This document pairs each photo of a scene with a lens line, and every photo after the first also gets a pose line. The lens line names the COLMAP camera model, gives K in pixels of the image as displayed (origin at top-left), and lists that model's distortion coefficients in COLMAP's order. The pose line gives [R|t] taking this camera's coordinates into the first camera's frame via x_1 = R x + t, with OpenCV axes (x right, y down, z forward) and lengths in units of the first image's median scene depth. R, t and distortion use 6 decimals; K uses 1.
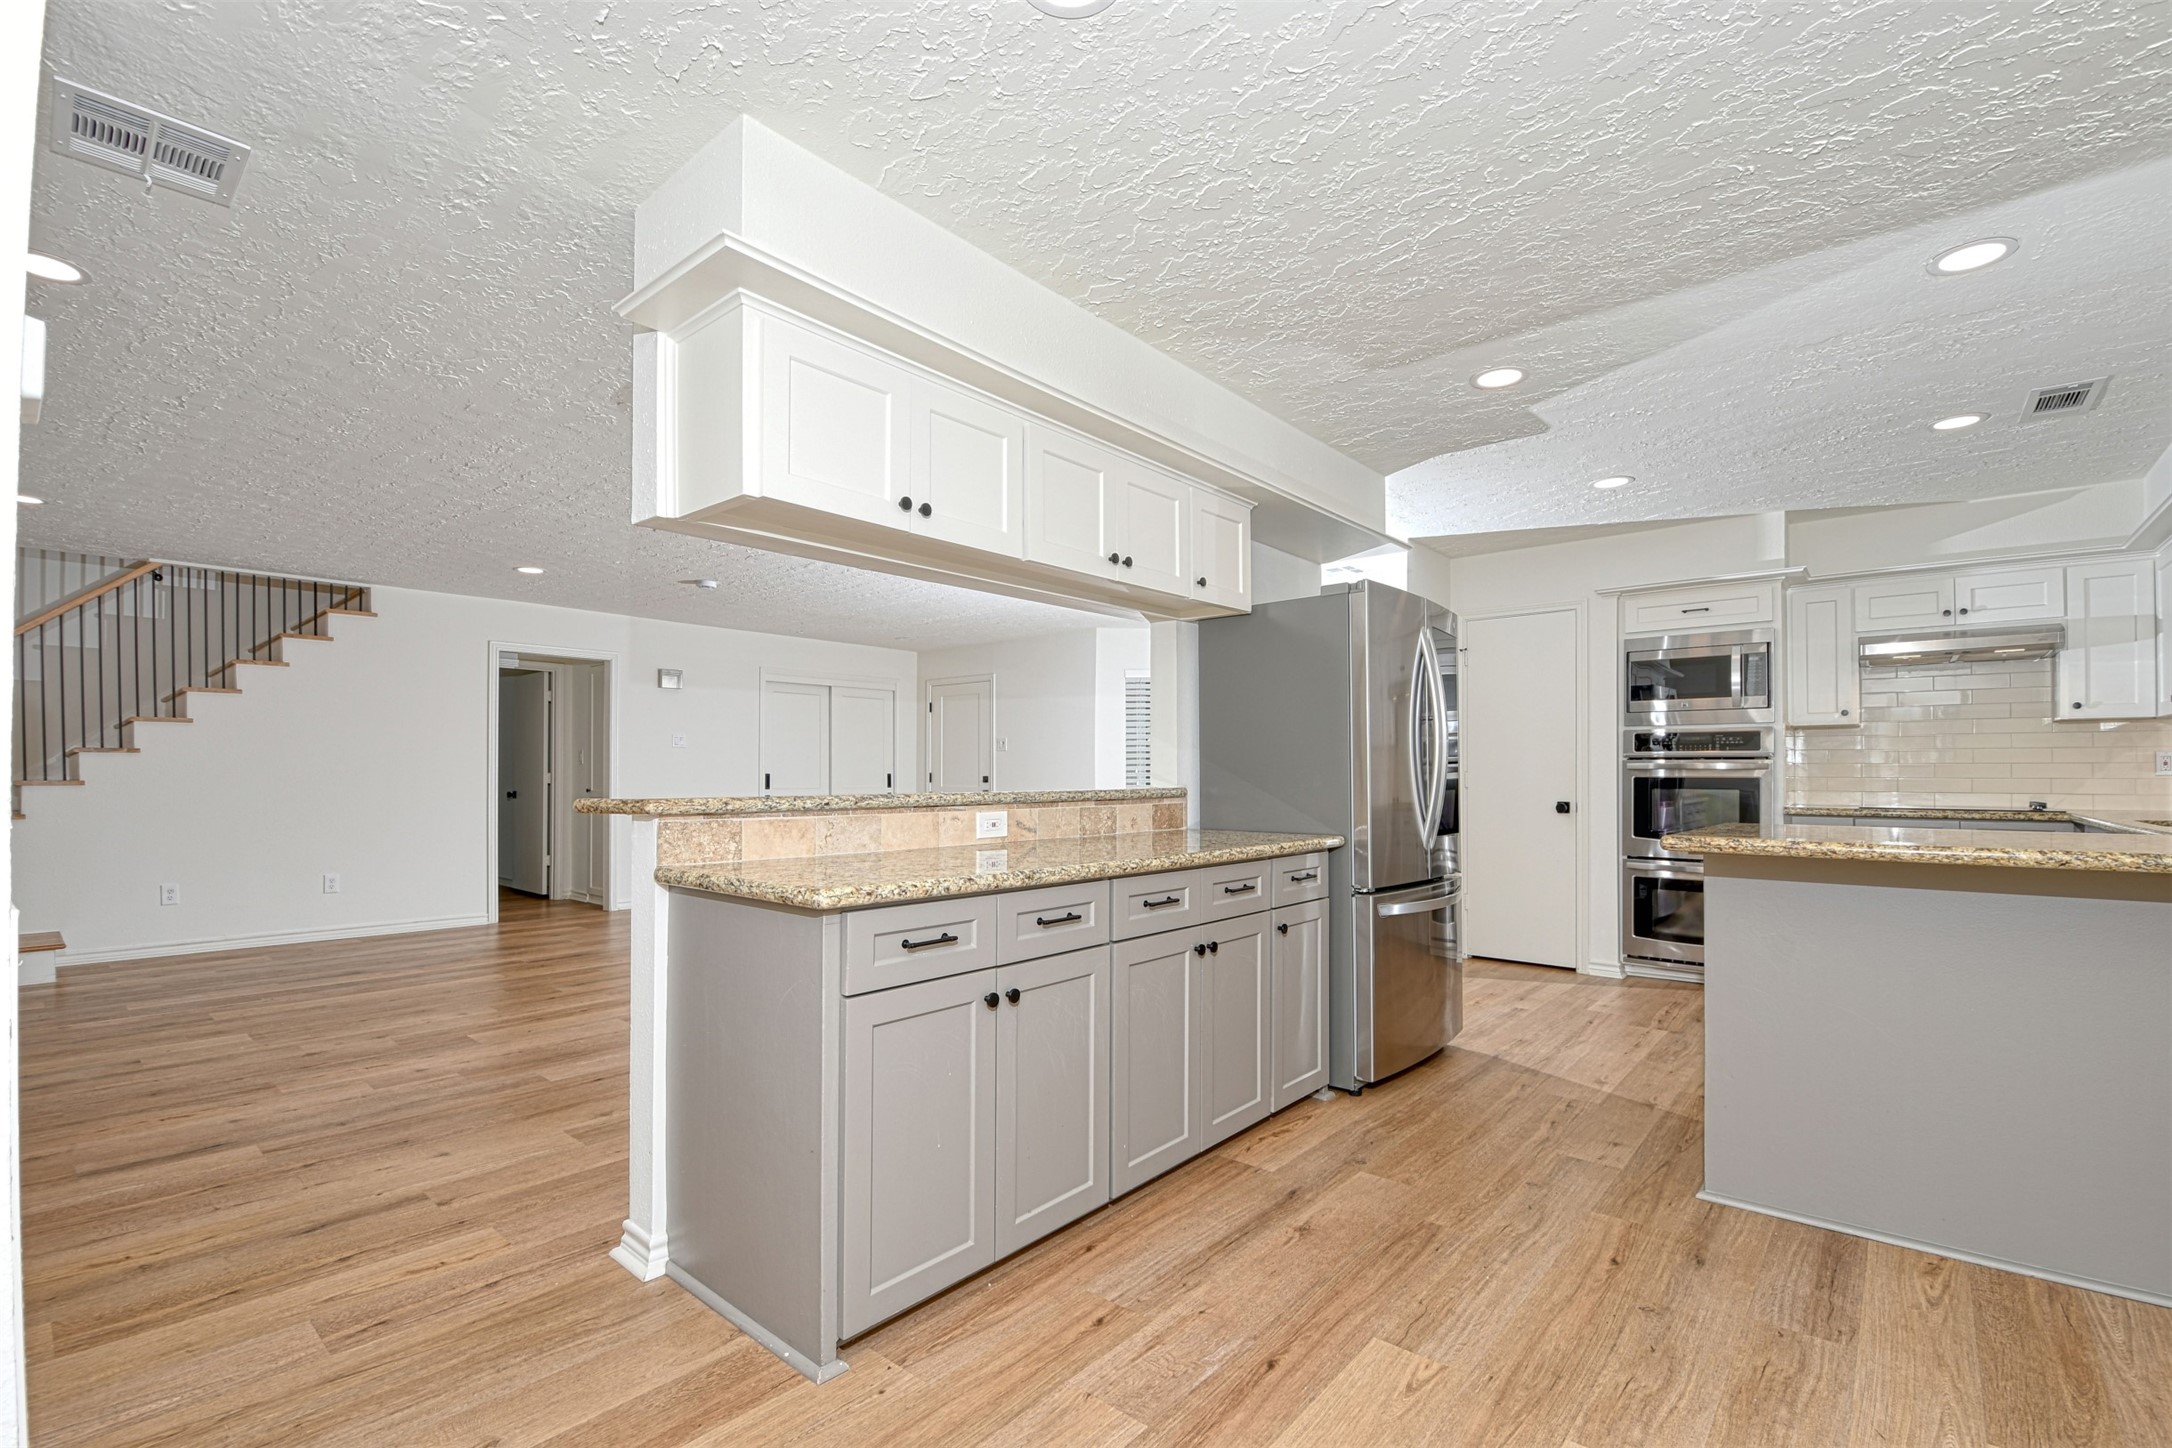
lens RADIAL K [[946.3, 0, 1089.2], [0, 946.3, 767.3], [0, 0, 1]] dist [-0.010912, -0.005971]
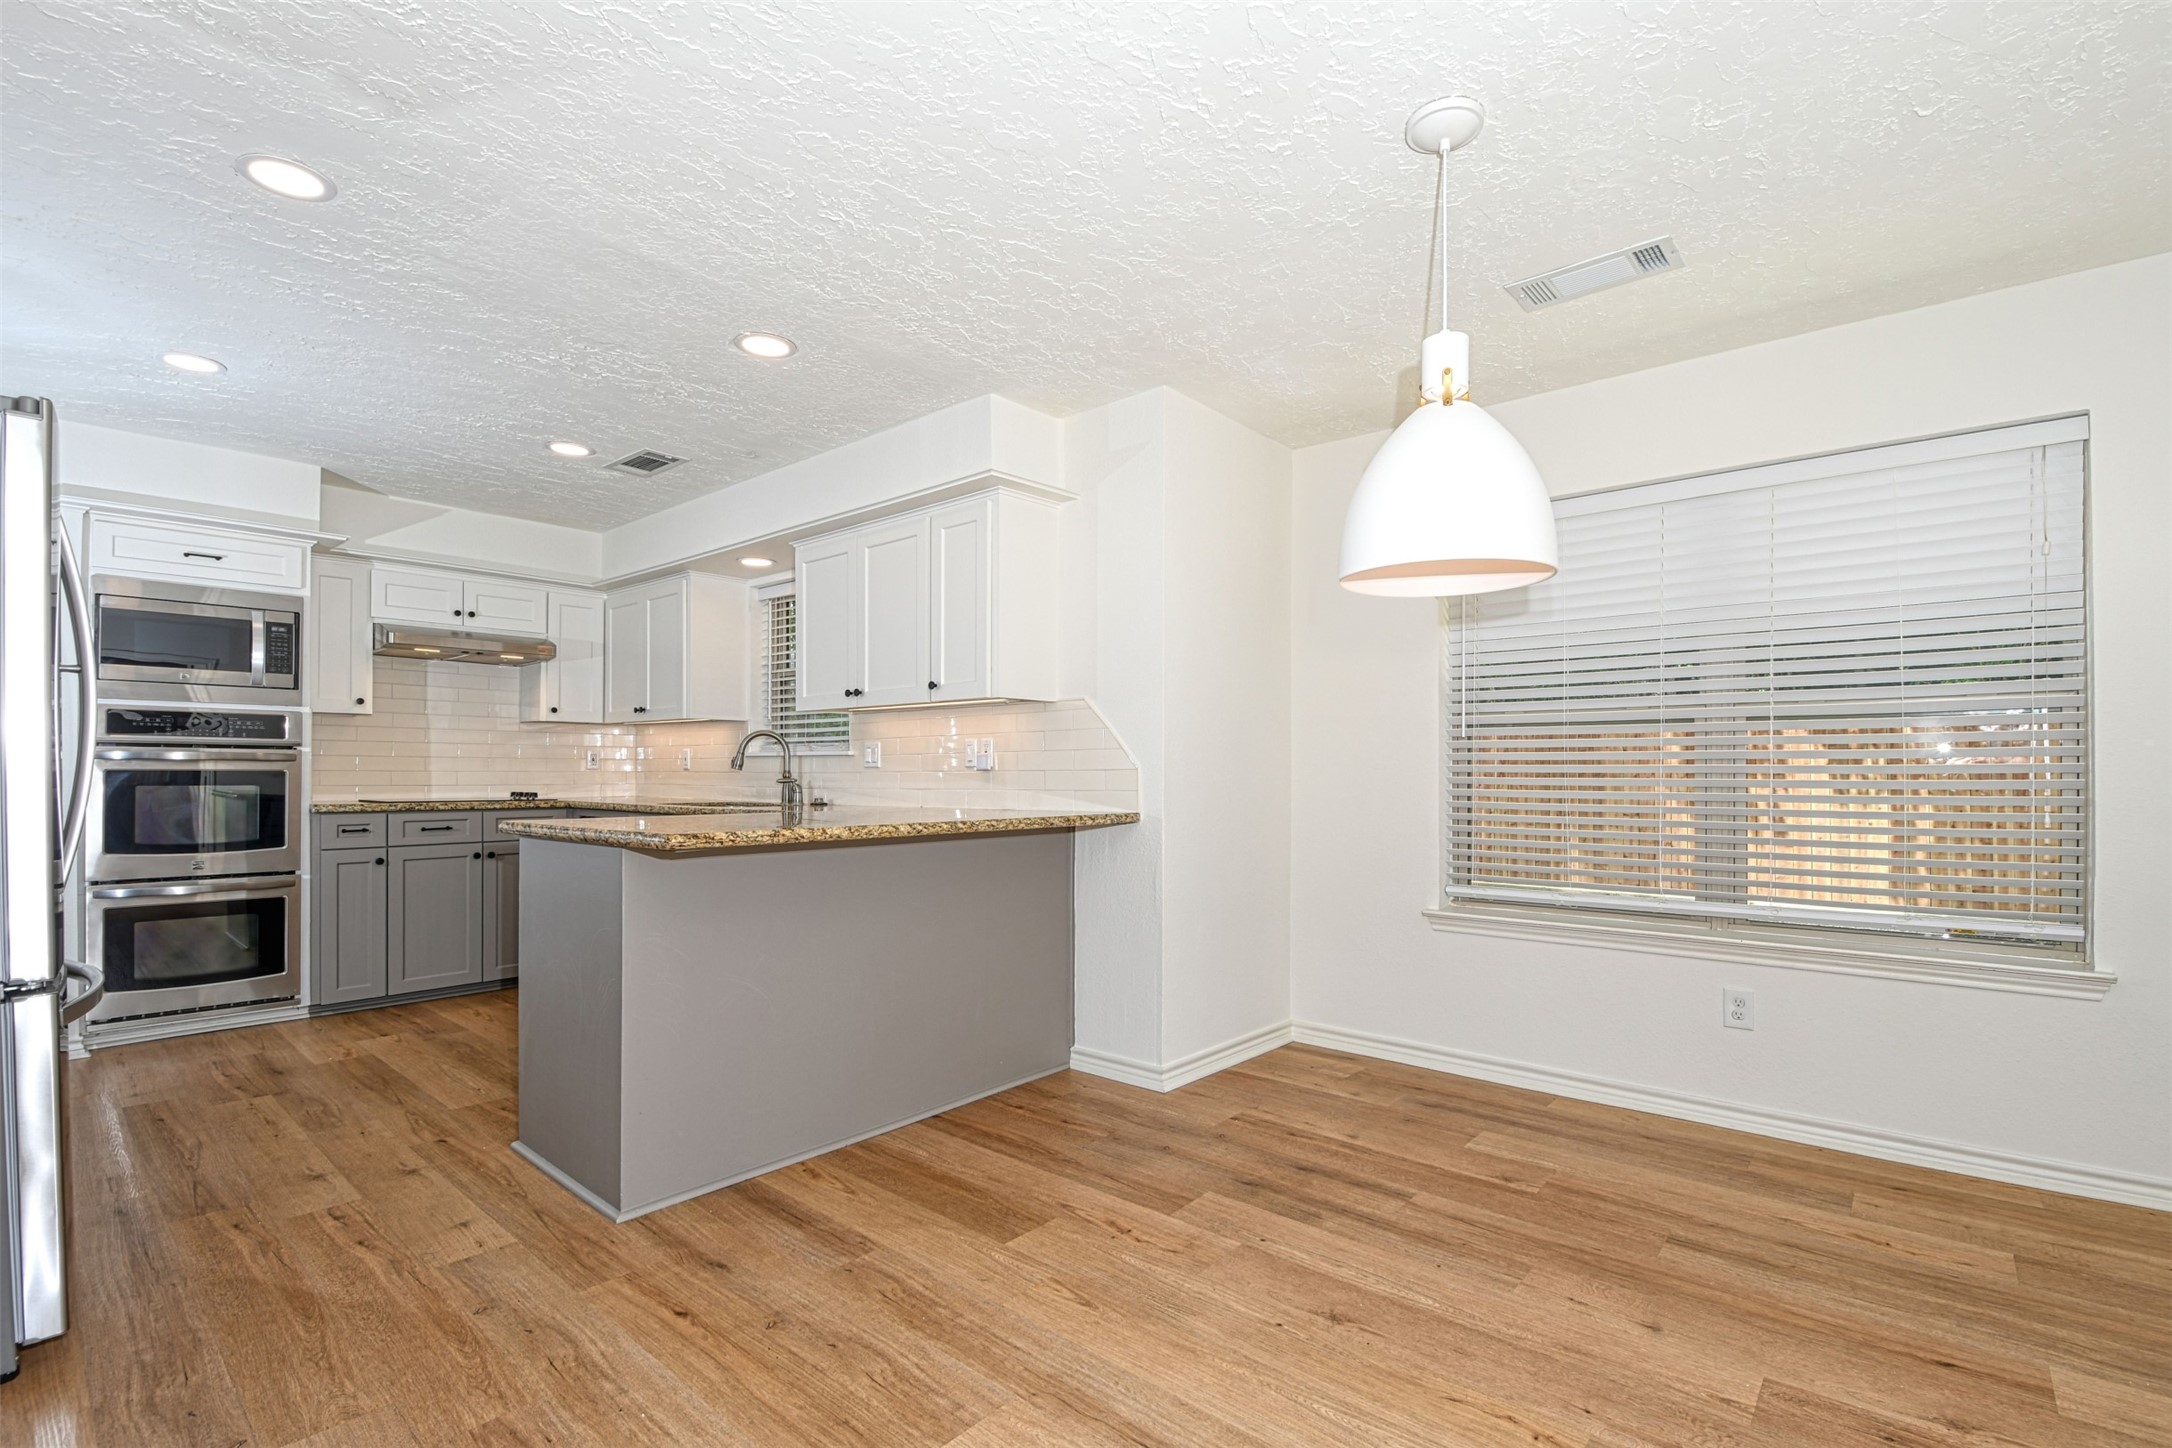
lens RADIAL K [[982.5, 0, 1081.4], [0, 982.5, 769.9], [0, 0, 1]] dist [0.002299, -0.015148]
pose [[0.000185, -0.001116, 0.999999, -0.255689], [-0.011692, 0.999931, 0.001118, 0.001273], [-0.999932, -0.011693, 0.000172, 0.424708]]
